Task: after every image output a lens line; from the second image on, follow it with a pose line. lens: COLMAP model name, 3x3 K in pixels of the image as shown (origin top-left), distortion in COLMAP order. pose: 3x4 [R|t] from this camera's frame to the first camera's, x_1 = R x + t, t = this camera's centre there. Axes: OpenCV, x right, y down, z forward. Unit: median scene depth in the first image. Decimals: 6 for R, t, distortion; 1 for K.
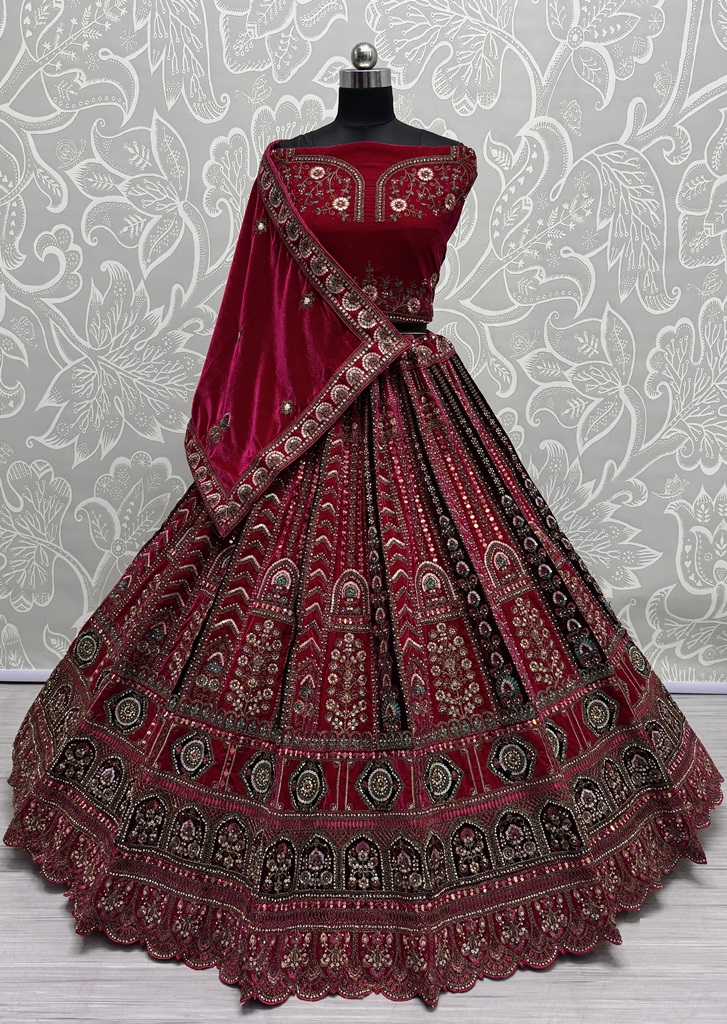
lens RADIAL K [[858.3, 0, 365.7], [0, 858.3, 495.9], [0, 0, 1]] dist [0.111543, -0.199795]
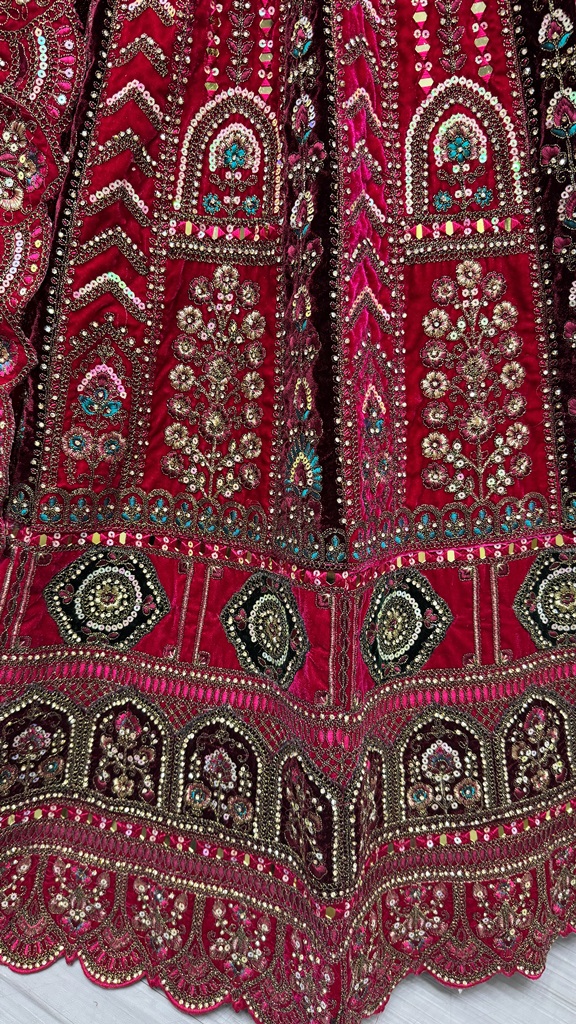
lens RADIAL K [[705.5, 0, 288.0], [0, 705.5, 512.0], [0, 0, 1]] dist [0.056257, -0.085959]
pose [[0.879442, 0.360962, -0.310303, 0.180997], [-0.207418, 0.877343, 0.432721, 0.072348], [0.428438, -0.316191, 0.846442, 0.505345]]
